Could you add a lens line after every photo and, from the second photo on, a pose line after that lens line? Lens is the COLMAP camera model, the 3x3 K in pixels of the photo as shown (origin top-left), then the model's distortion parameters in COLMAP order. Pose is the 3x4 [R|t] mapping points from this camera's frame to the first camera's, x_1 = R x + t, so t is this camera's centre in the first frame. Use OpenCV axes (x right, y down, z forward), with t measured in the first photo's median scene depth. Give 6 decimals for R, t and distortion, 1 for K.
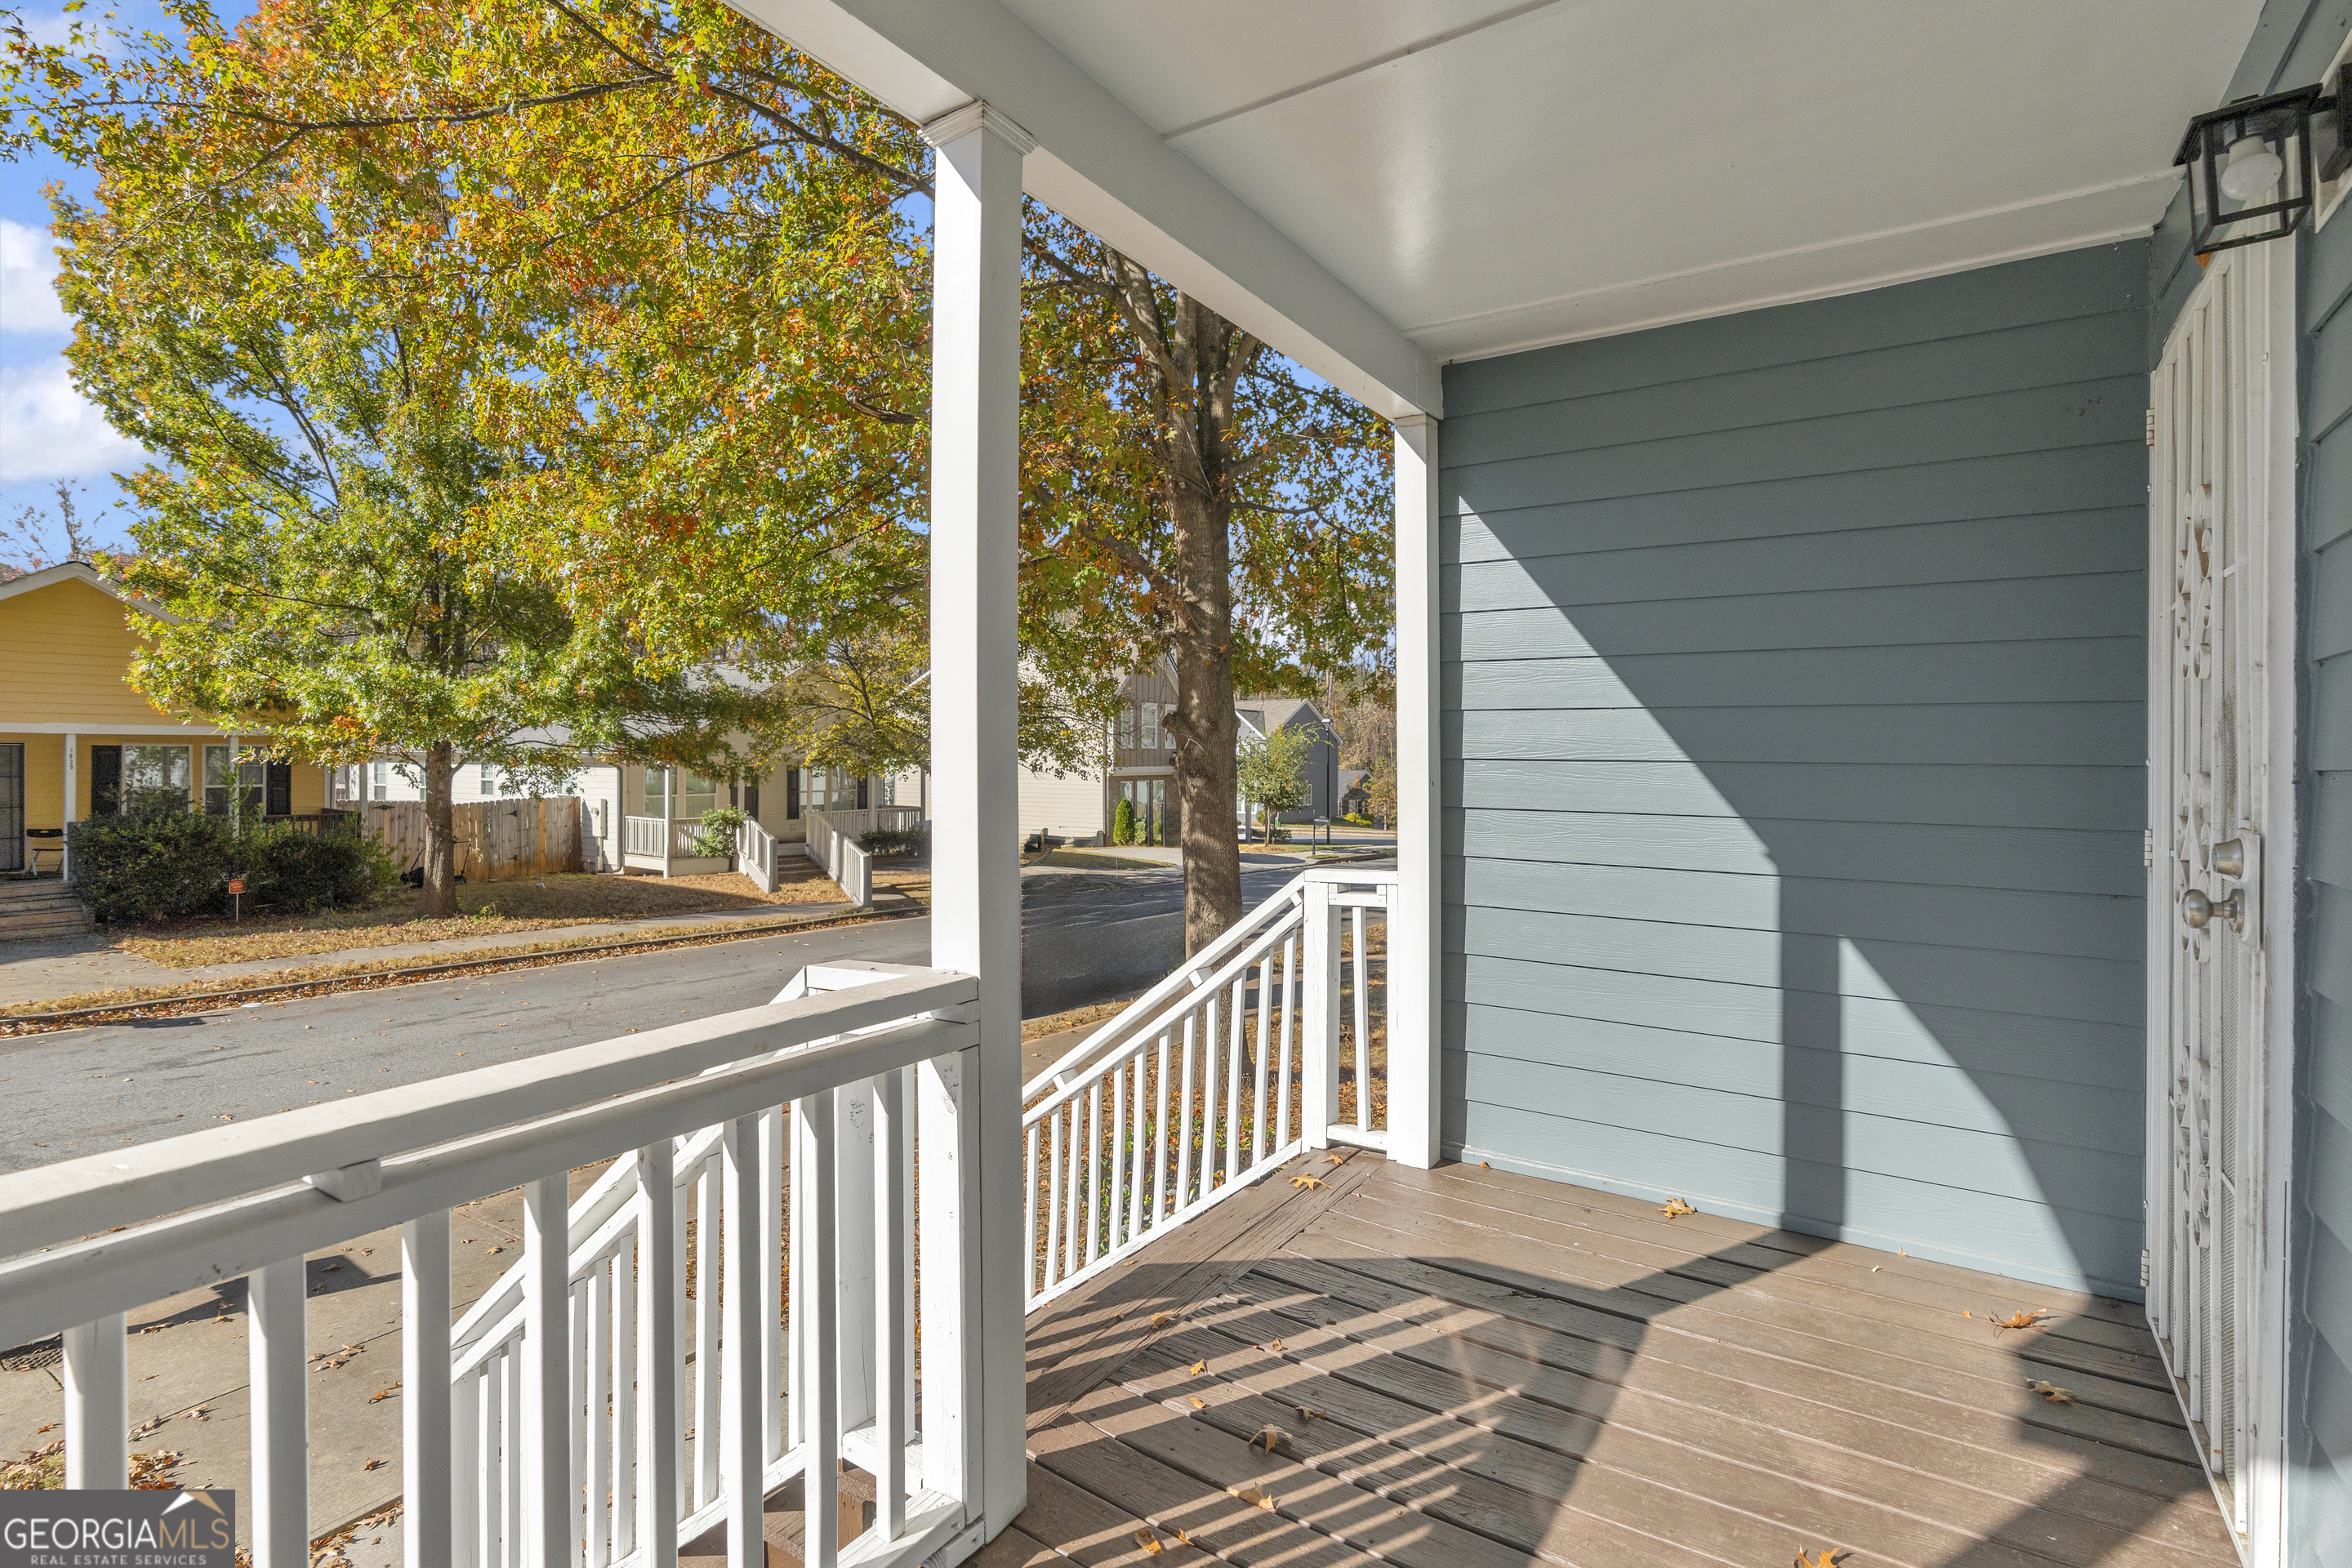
lens RADIAL K [[1099.2, 0, 1179.8], [0, 1099.2, 773.1], [0, 0, 1]] dist [-0.009203, 0.004340]
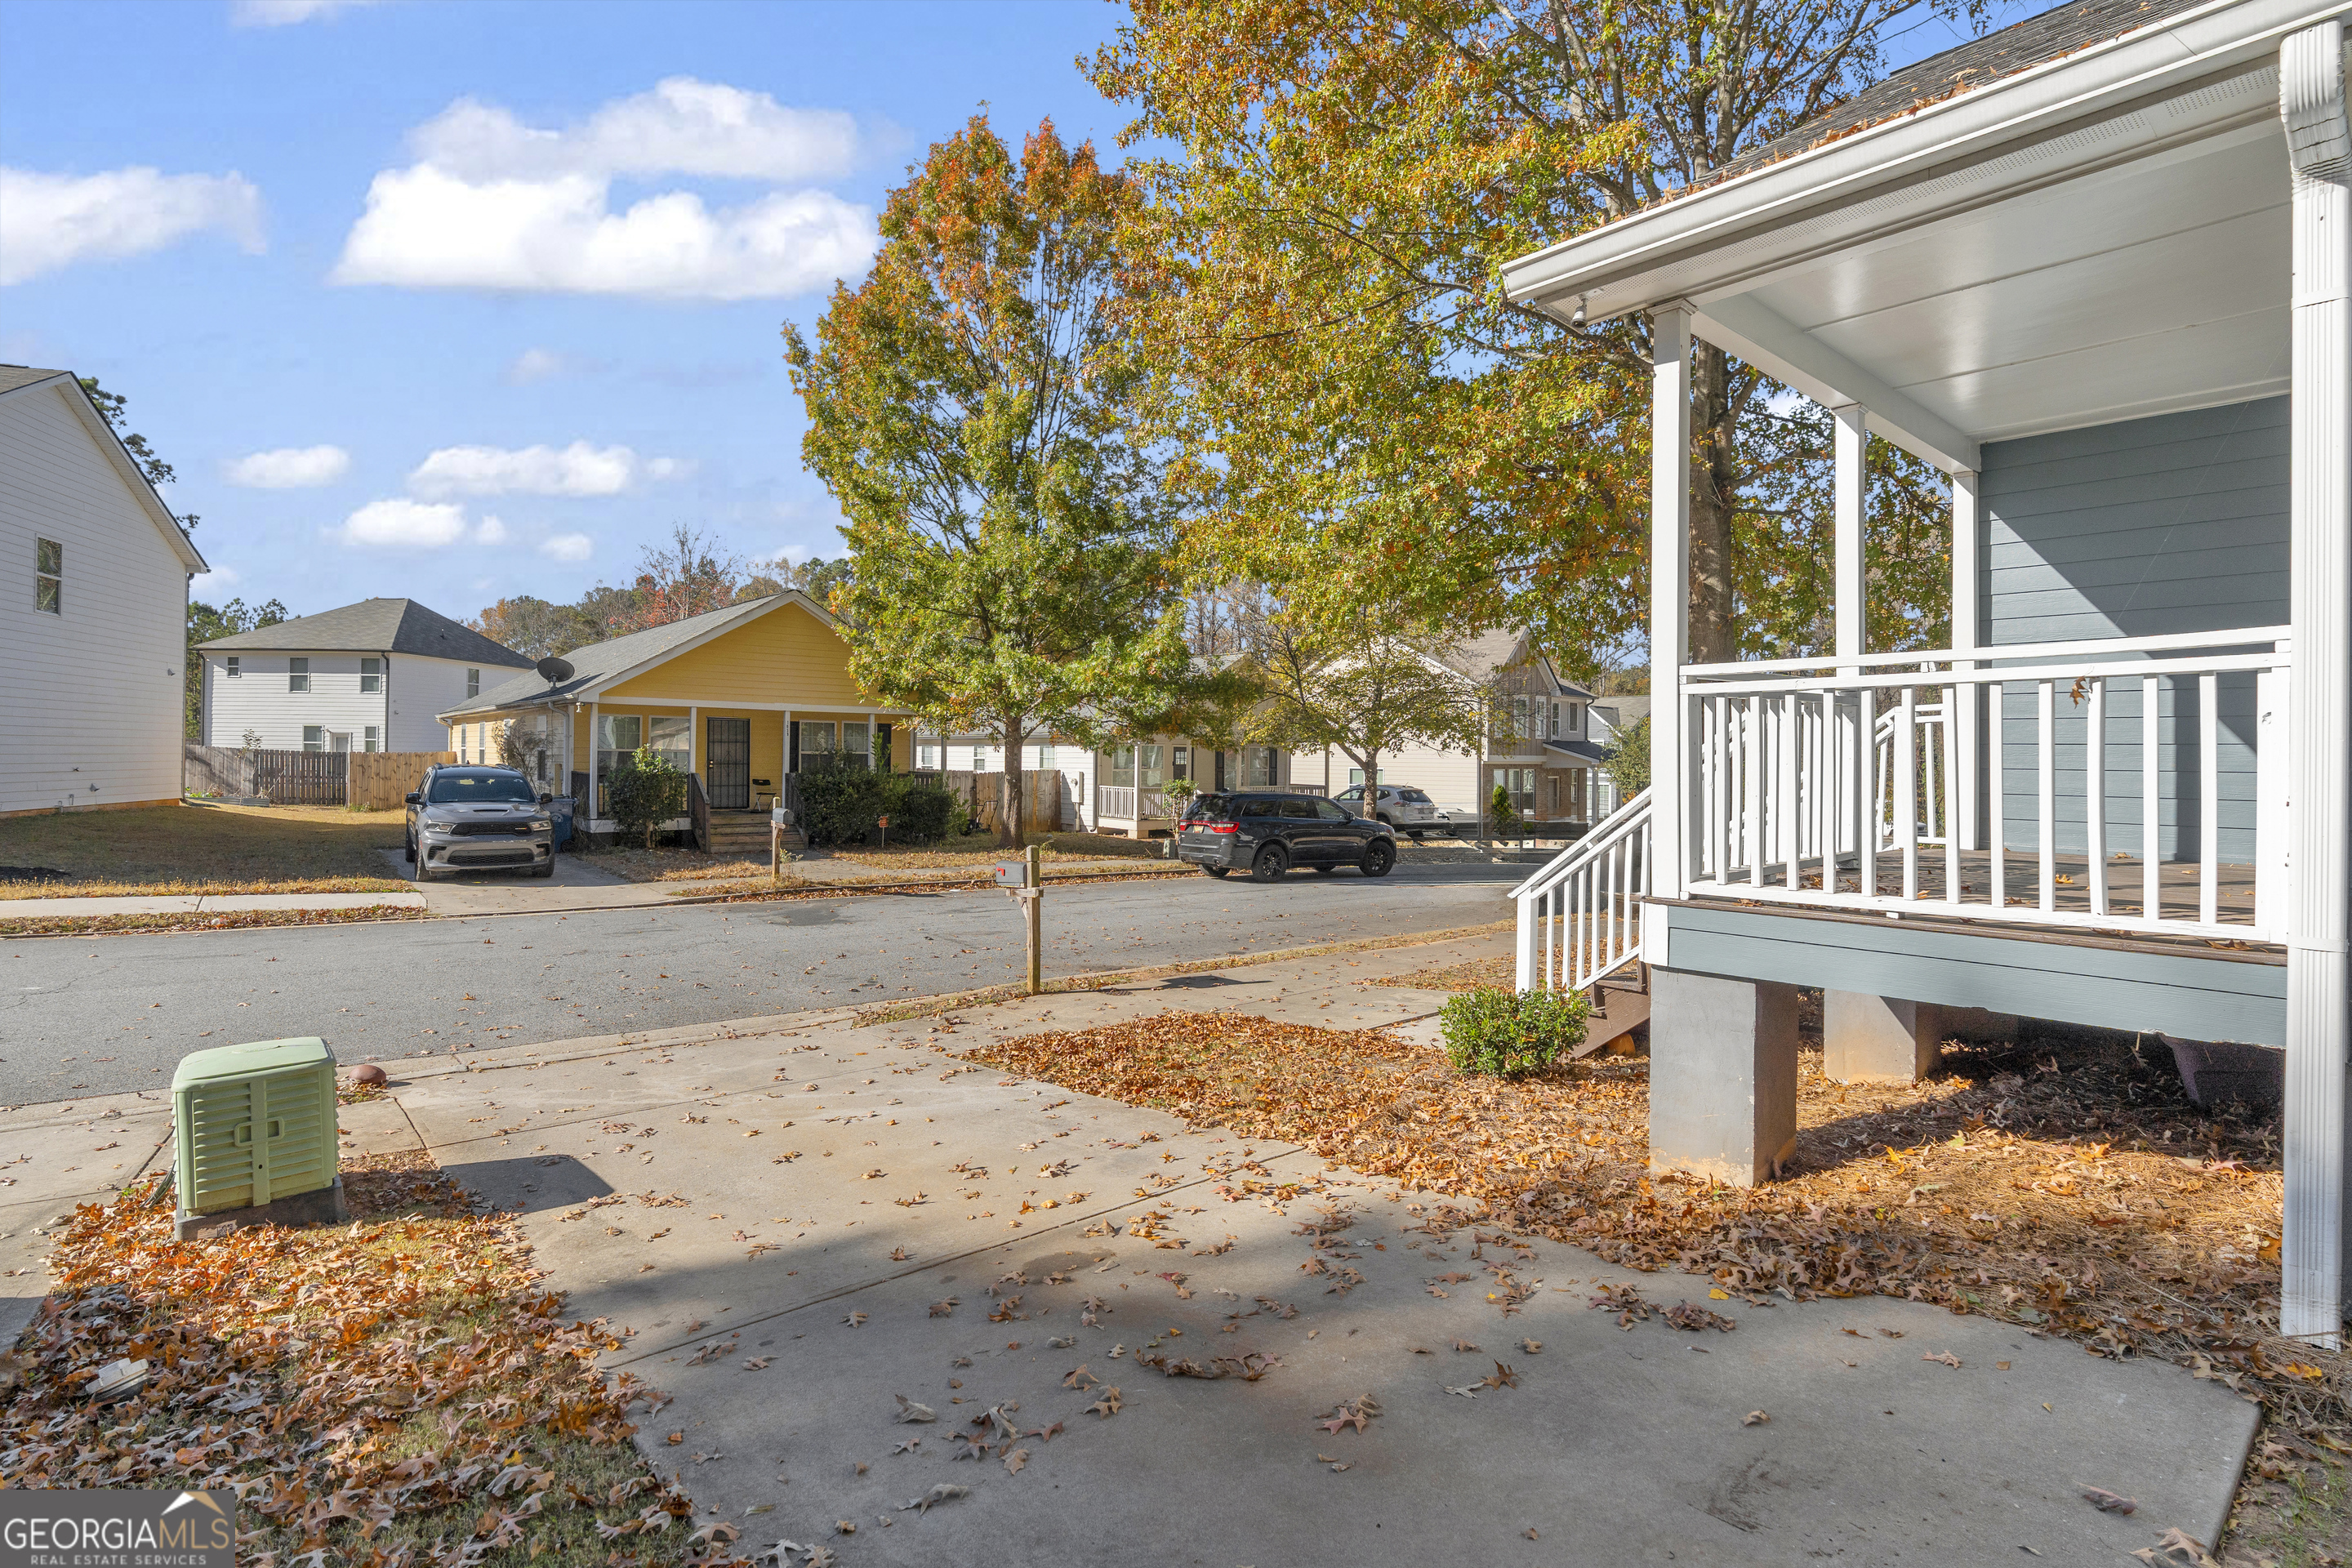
lens RADIAL K [[1099.2, 0, 1225.3], [0, 1099.2, 766.1], [0, 0, 1]] dist [-0.009203, 0.004340]
pose [[0.967534, 0.004827, -0.252696, -0.101877], [-0.006919, 0.999949, -0.007392, 0.040664], [0.252648, 0.008901, 0.967517, -0.220187]]
